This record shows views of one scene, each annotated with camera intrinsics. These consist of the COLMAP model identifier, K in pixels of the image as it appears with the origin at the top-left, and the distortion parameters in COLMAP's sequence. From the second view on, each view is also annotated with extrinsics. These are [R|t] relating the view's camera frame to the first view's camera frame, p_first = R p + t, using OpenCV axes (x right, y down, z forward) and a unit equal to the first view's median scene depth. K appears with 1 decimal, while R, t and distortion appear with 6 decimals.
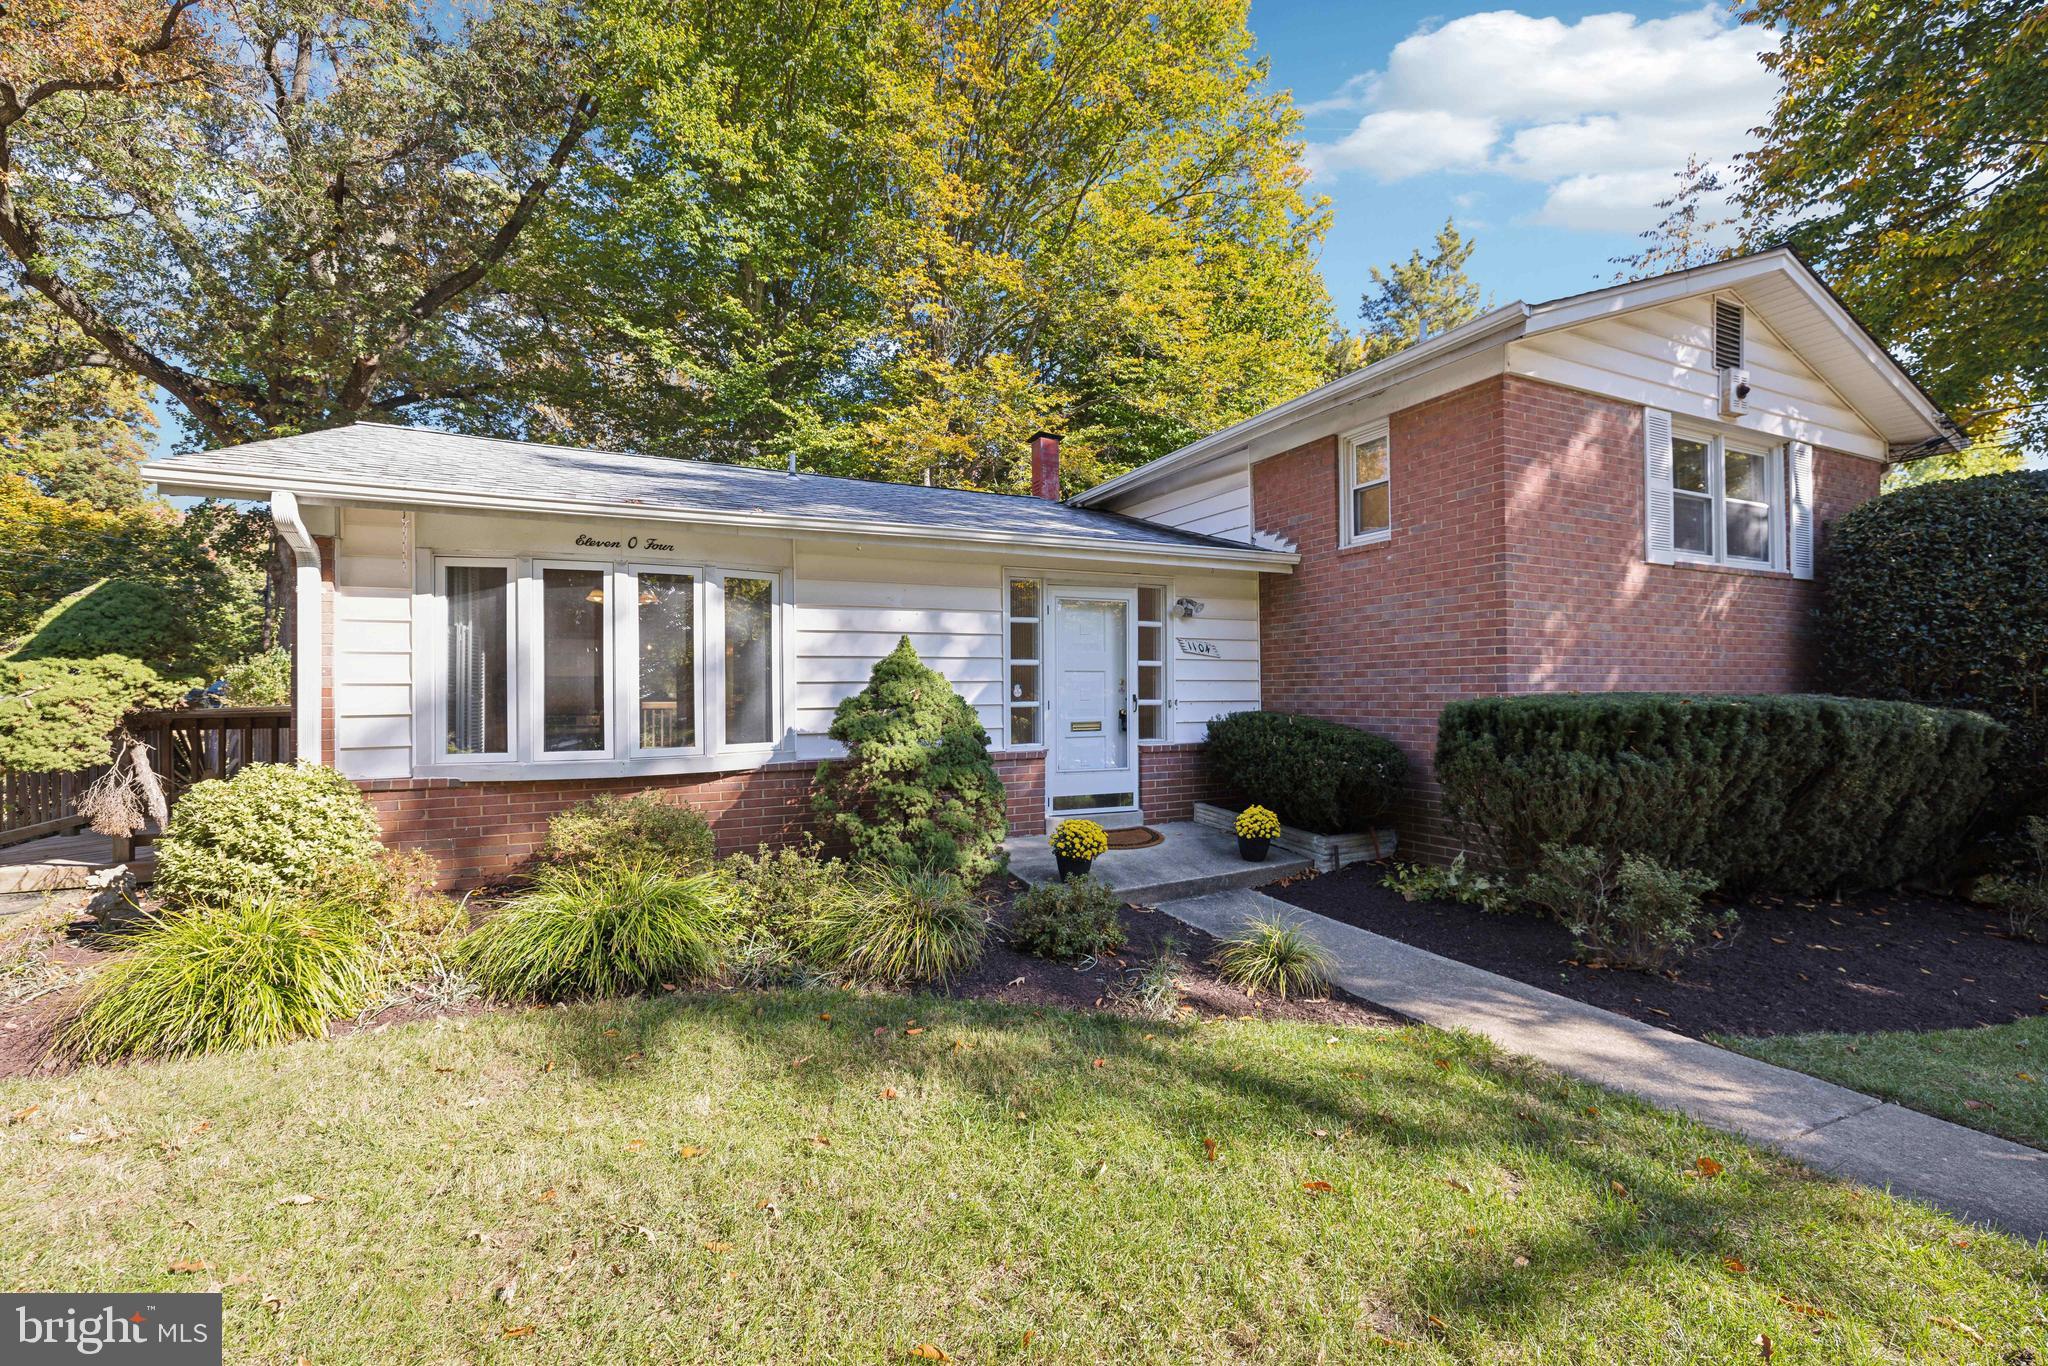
lens RADIAL K [[879.4, 0, 1029.9], [0, 879.4, 678.9], [0, 0, 1]] dist [0.000492, 0.000563]
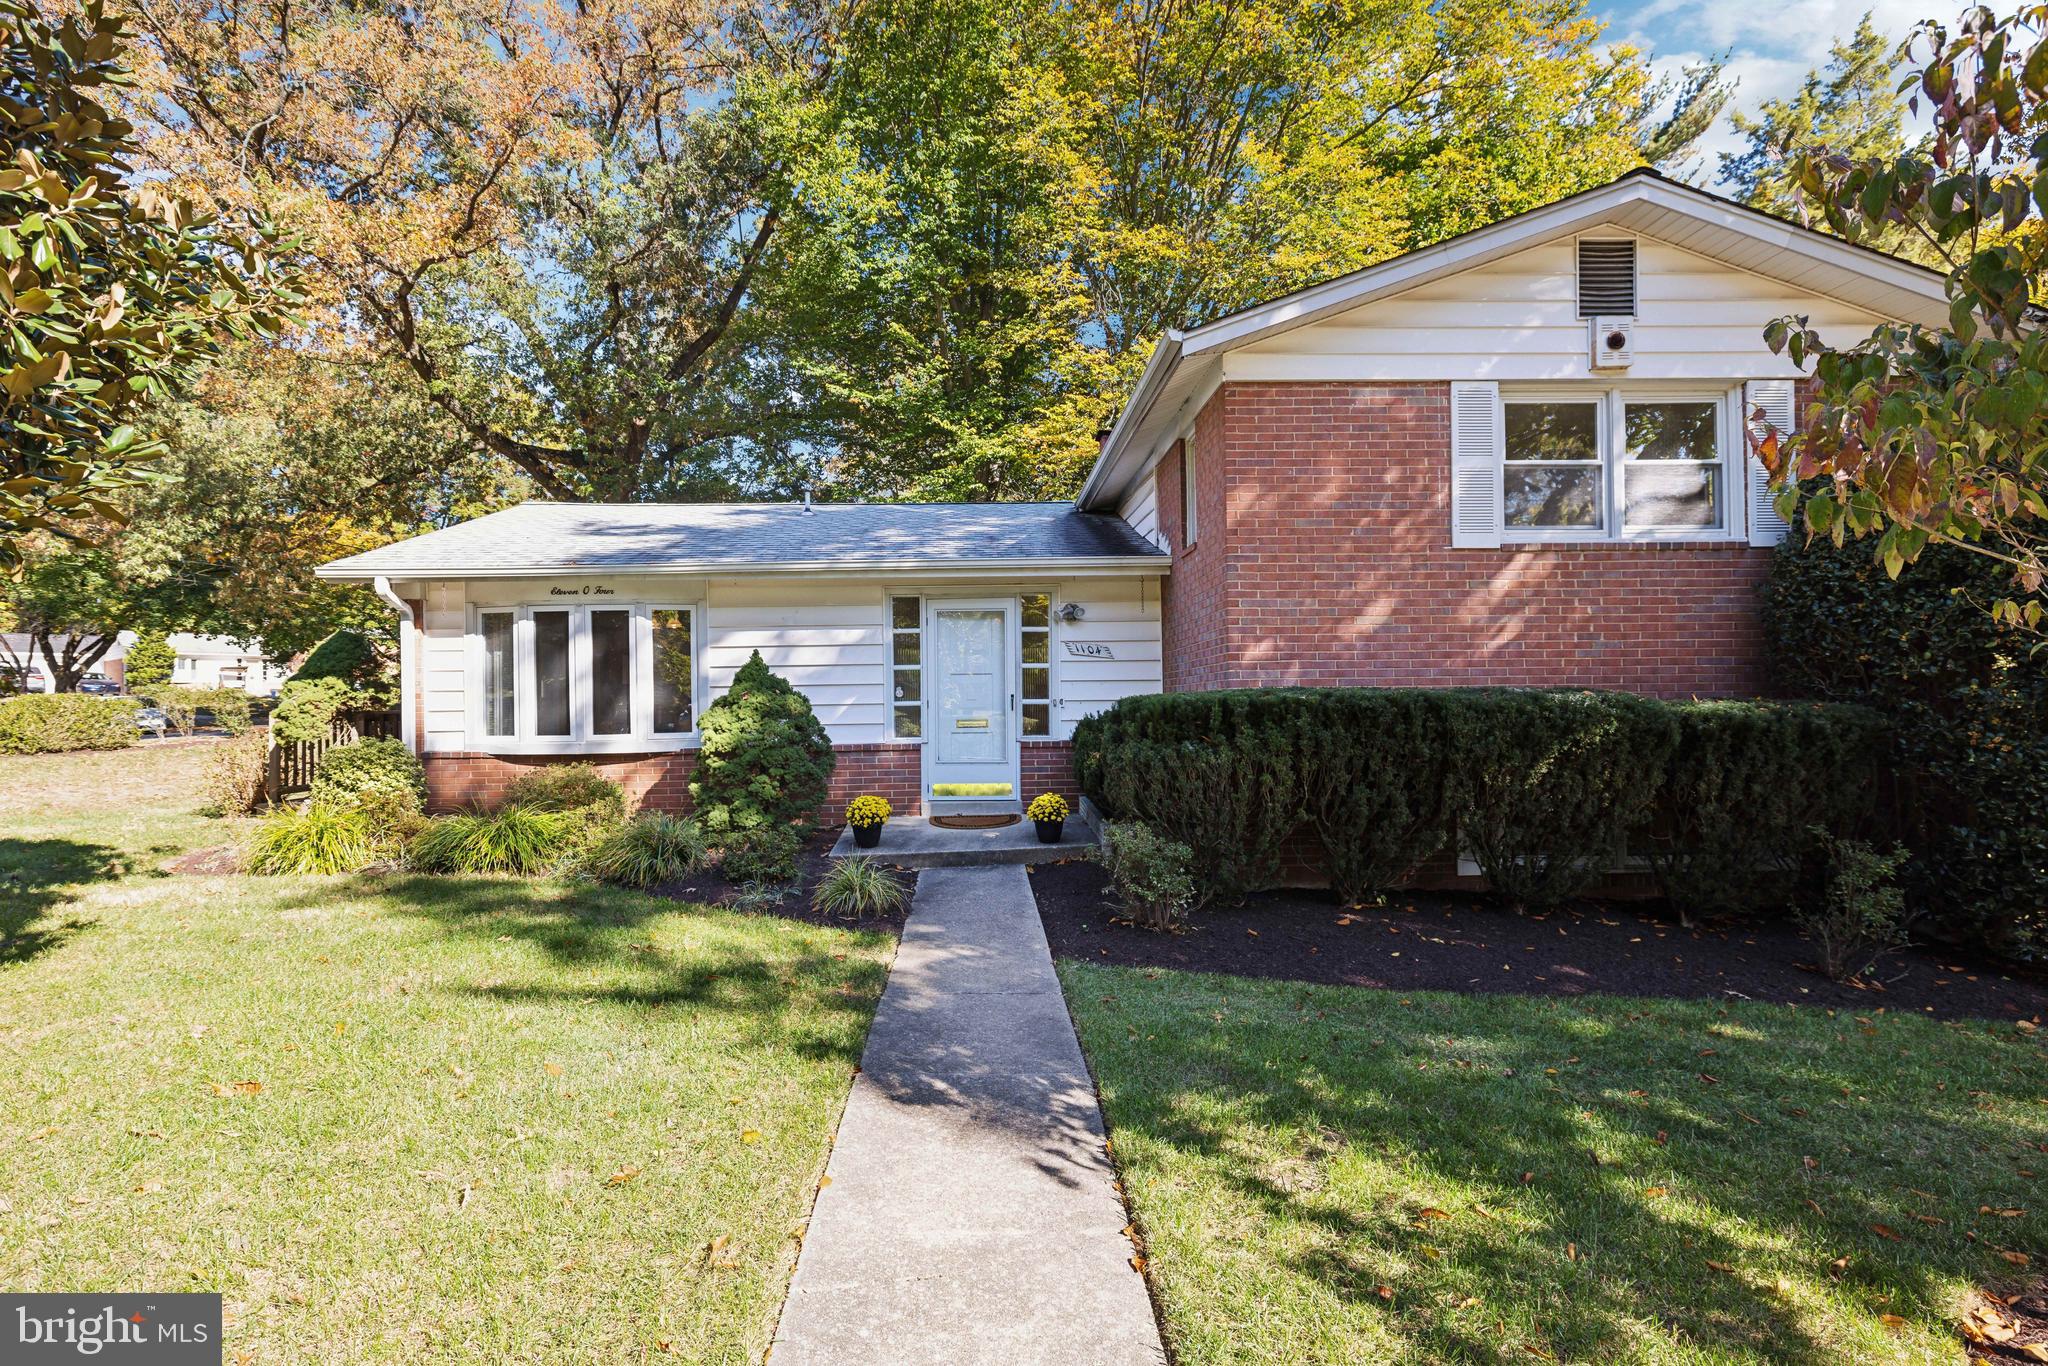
lens RADIAL K [[1064.8, 0, 1017.0], [0, 1064.8, 689.9], [0, 0, 1]] dist [0.006808, 0.000997]
pose [[0.904156, -0.010692, -0.427069, 0.728040], [0.012984, 0.999913, 0.002454, 0.009052], [0.427006, -0.007764, 0.904216, -0.214315]]
